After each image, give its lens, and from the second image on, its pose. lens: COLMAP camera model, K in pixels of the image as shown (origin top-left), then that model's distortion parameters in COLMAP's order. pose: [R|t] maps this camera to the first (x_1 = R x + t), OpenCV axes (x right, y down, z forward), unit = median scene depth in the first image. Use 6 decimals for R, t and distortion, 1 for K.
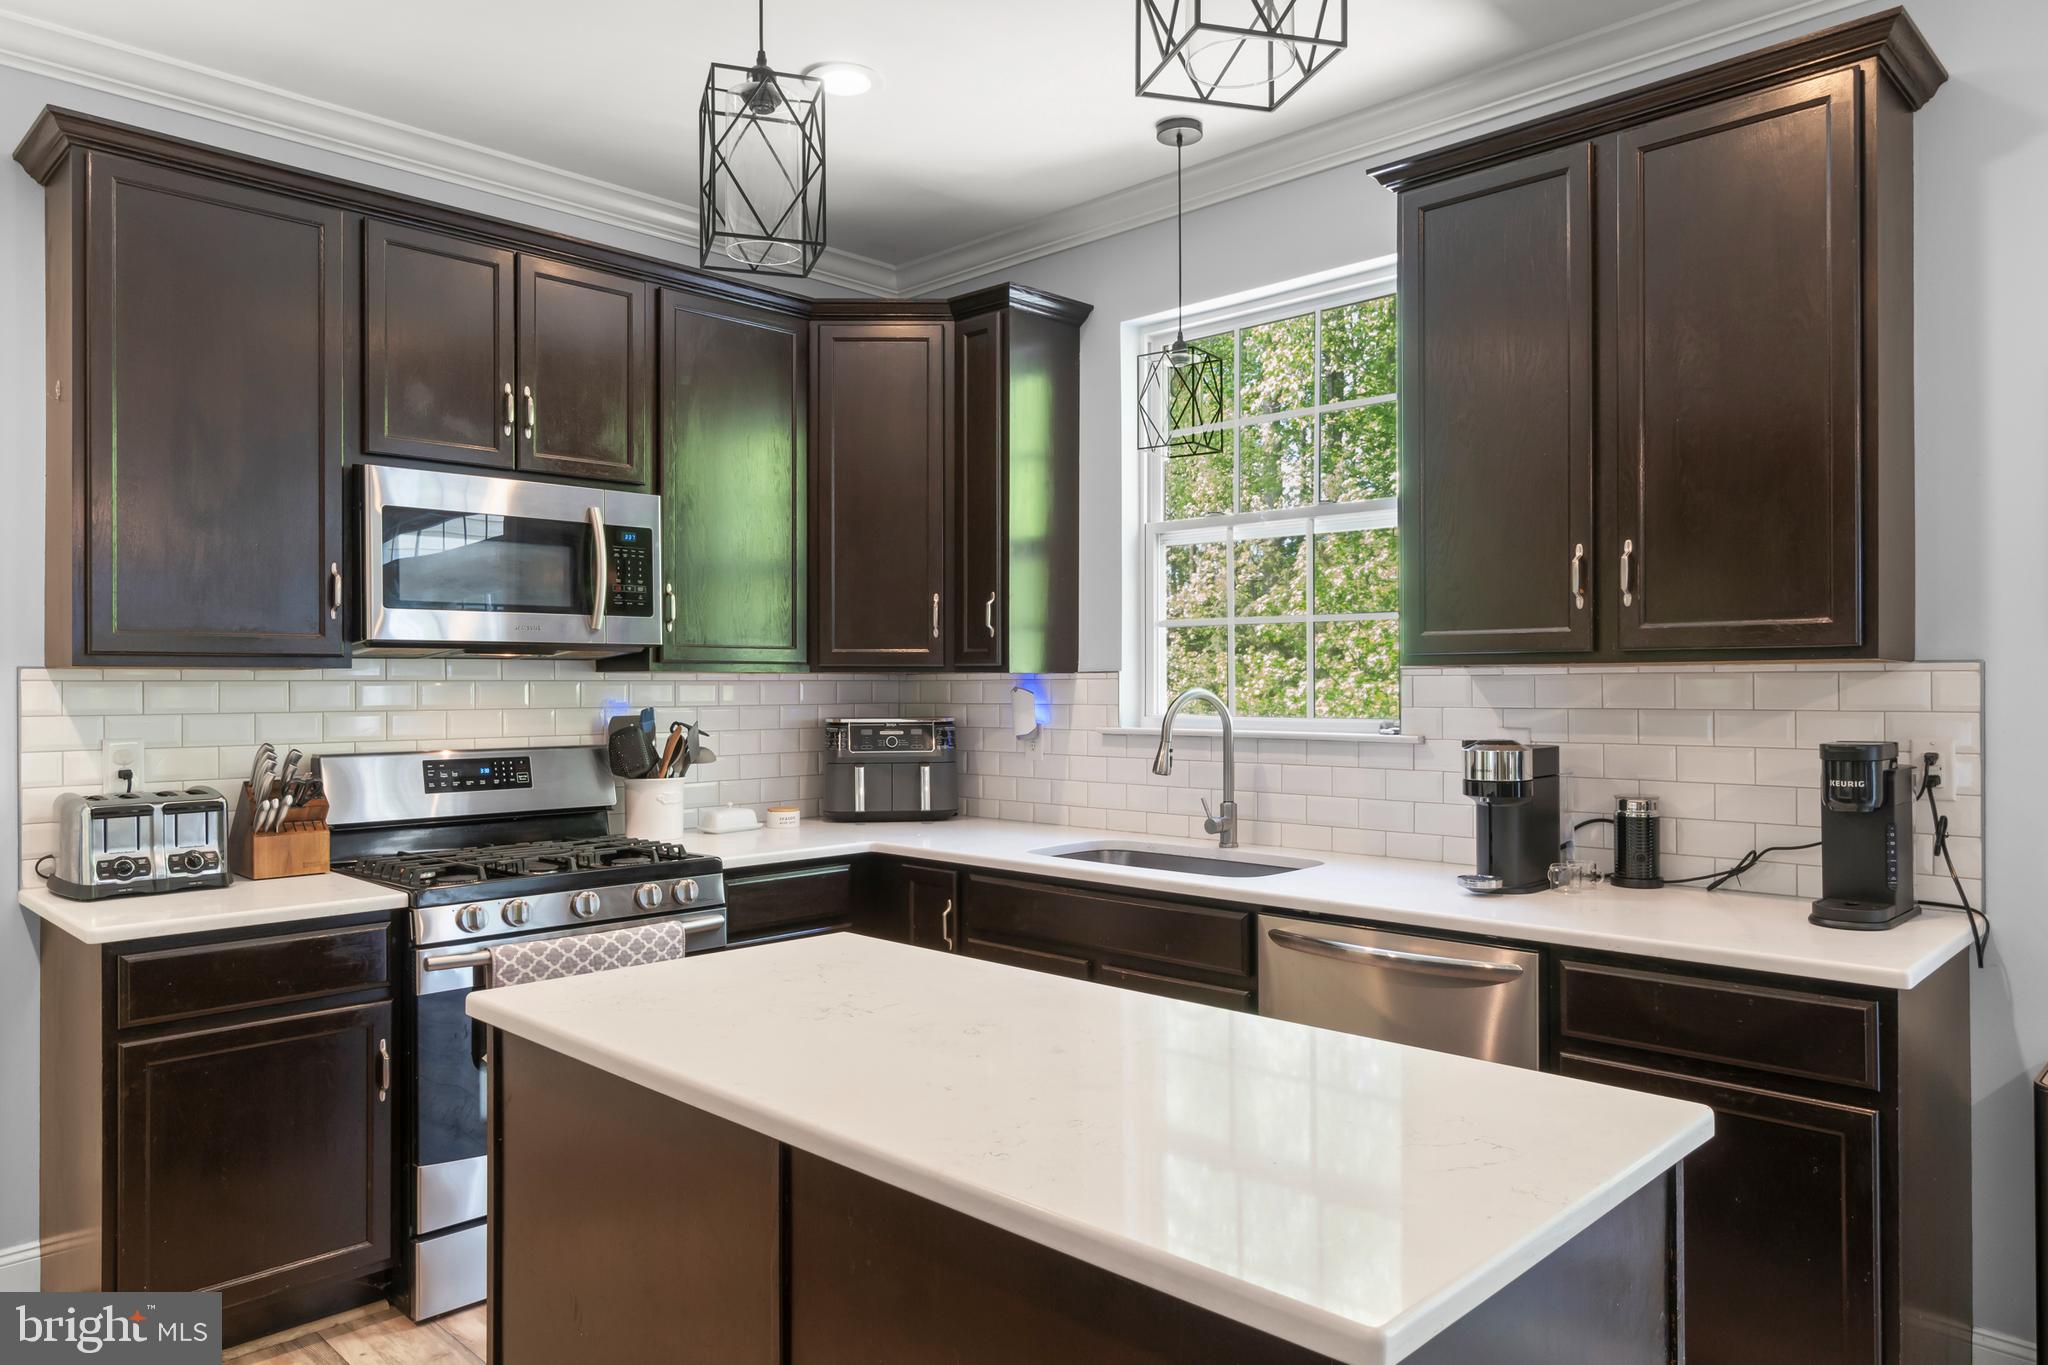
lens RADIAL K [[1358.8, 0, 1013.6], [0, 1358.8, 675.4], [0, 0, 1]] dist [0.005547, 0.003401]
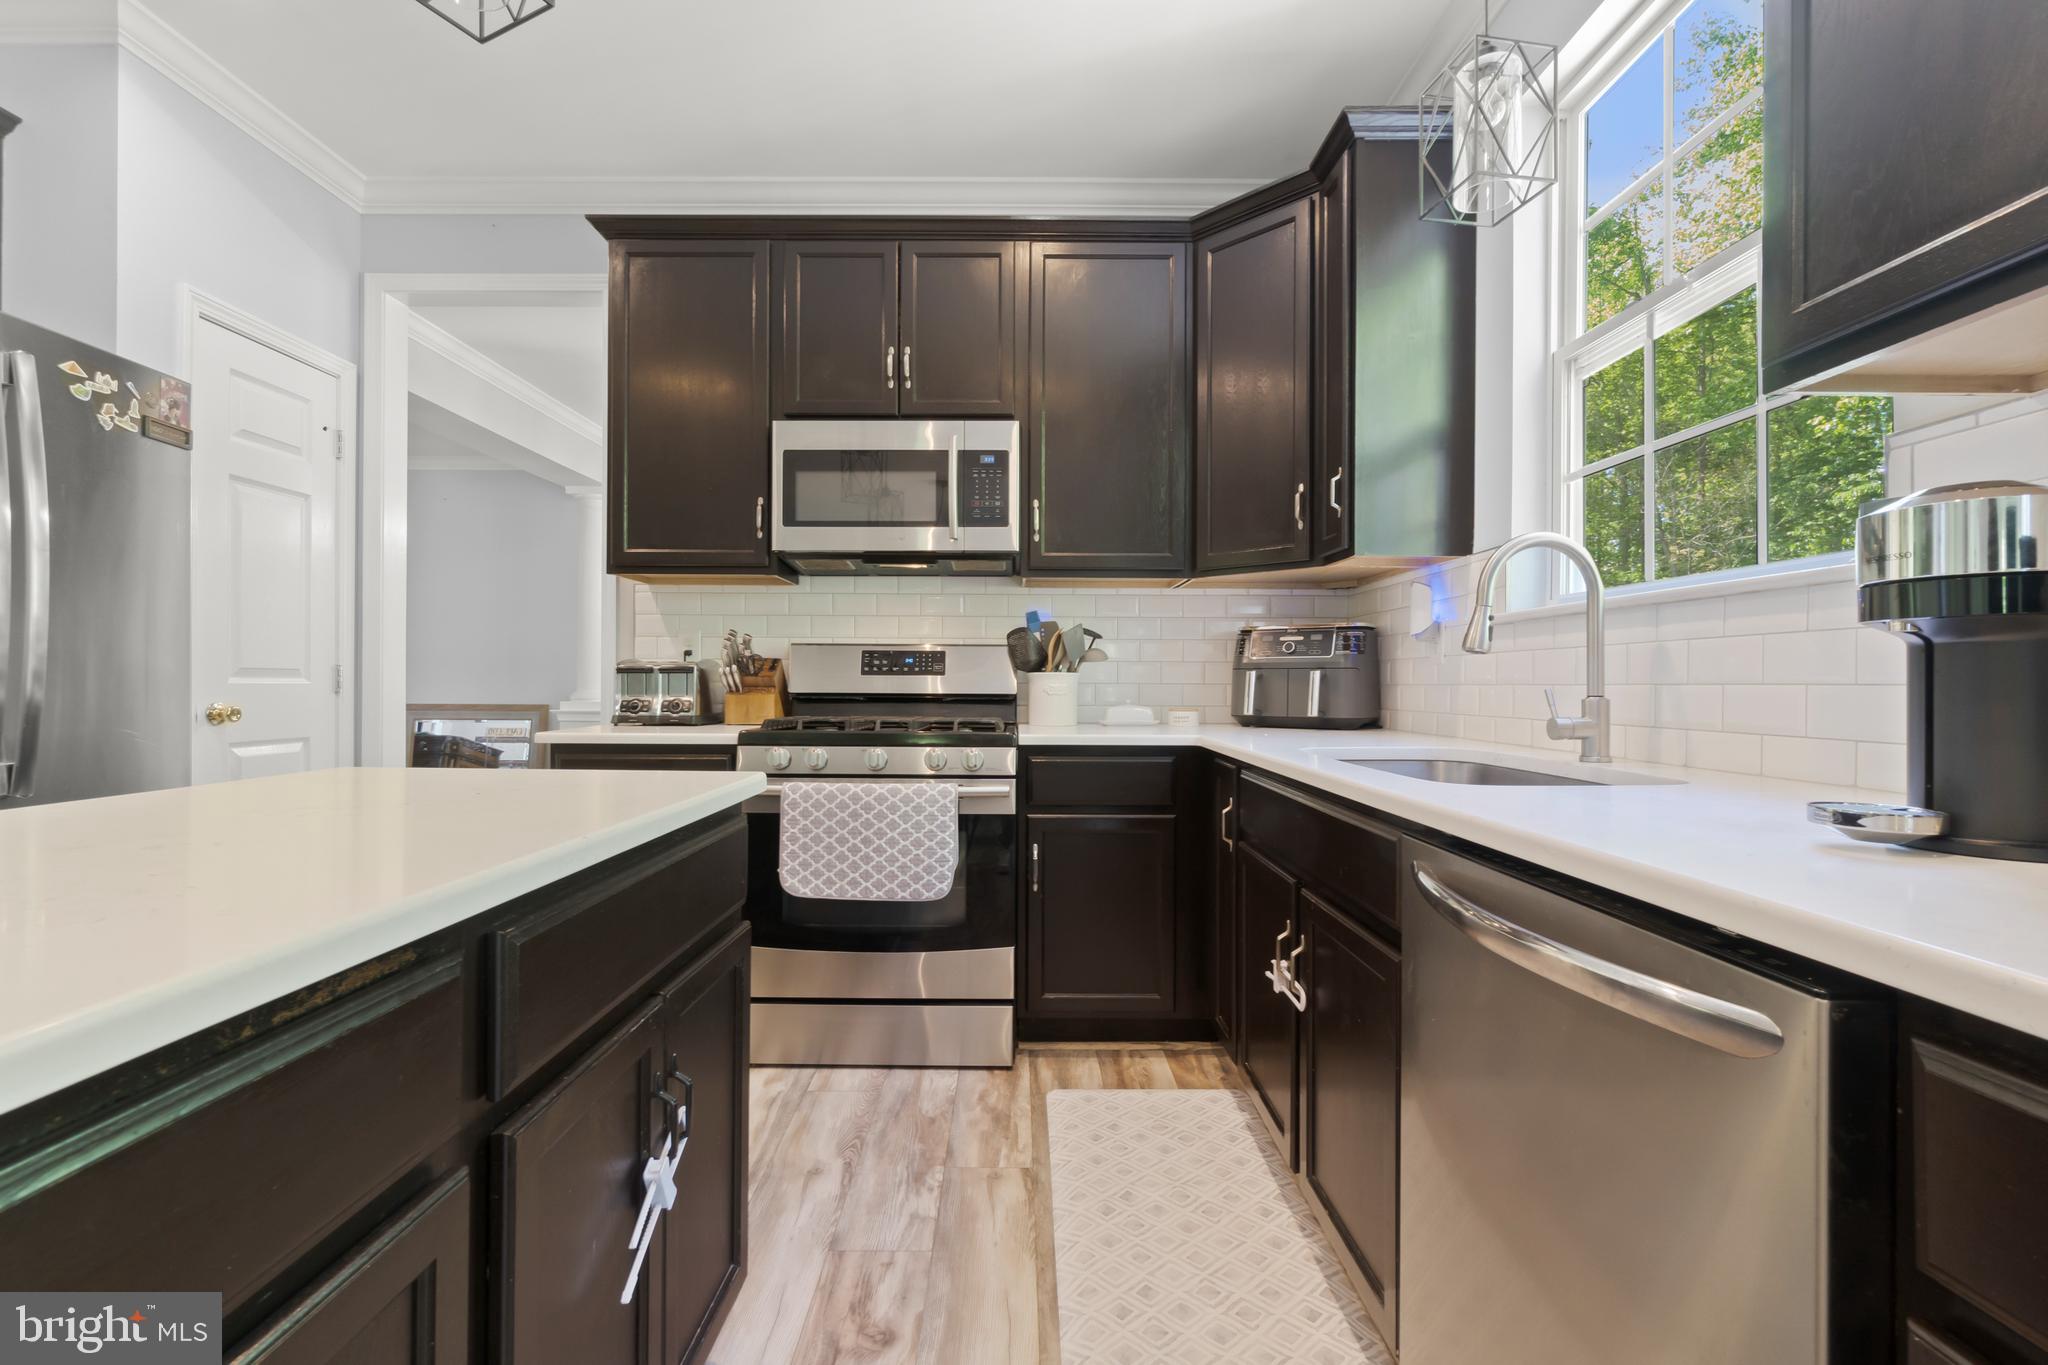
lens RADIAL K [[881.2, 0, 1023.0], [0, 881.2, 683.0], [0, 0, 1]] dist [-0.008556, 0.002748]
pose [[0.702532, 0.005264, -0.711633, 0.287363], [-0.002749, 0.999985, 0.004683, 0.090029], [0.711647, -0.001334, 0.702536, 0.508837]]
